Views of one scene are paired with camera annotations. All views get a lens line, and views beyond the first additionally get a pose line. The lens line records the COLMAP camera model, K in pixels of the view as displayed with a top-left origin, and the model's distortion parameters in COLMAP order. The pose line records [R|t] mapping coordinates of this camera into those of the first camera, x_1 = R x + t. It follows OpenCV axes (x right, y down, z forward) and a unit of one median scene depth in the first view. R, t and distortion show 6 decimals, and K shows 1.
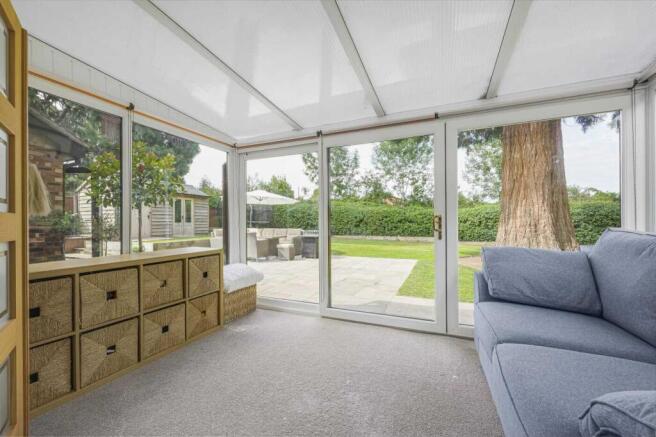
lens RADIAL K [[264.1, 0, 327.6], [0, 264.1, 222.3], [0, 0, 1]] dist [0.003853, 0.000268]
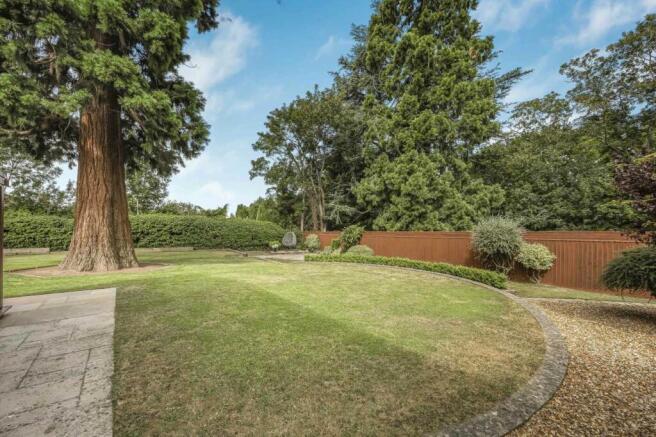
lens RADIAL K [[264.1, 0, 330.0], [0, 264.1, 220.5], [0, 0, 1]] dist [0.003853, 0.000268]
pose [[0.470934, 0.027232, 0.881748, 0.078035], [-0.004927, 0.999589, -0.028240, -0.016684], [-0.882155, 0.008955, 0.470874, -0.289044]]
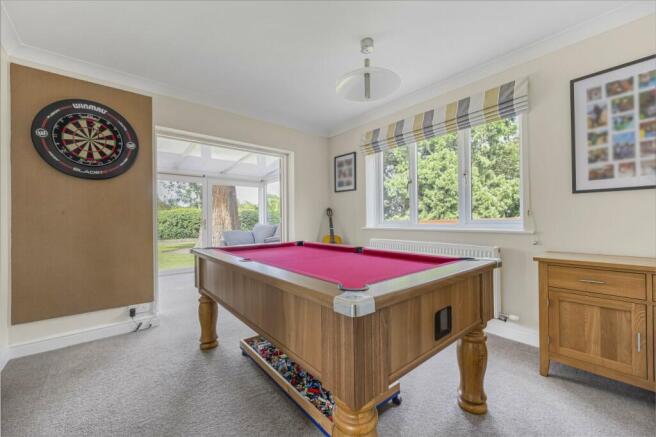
lens RADIAL K [[264.1, 0, 330.3], [0, 264.1, 218.8], [0, 0, 1]] dist [0.003853, 0.000268]
pose [[0.453785, 0.009472, 0.891061, -0.169264], [0.006581, 0.999881, -0.013980, 0.002735], [-0.891087, 0.012208, 0.453668, -0.152498]]
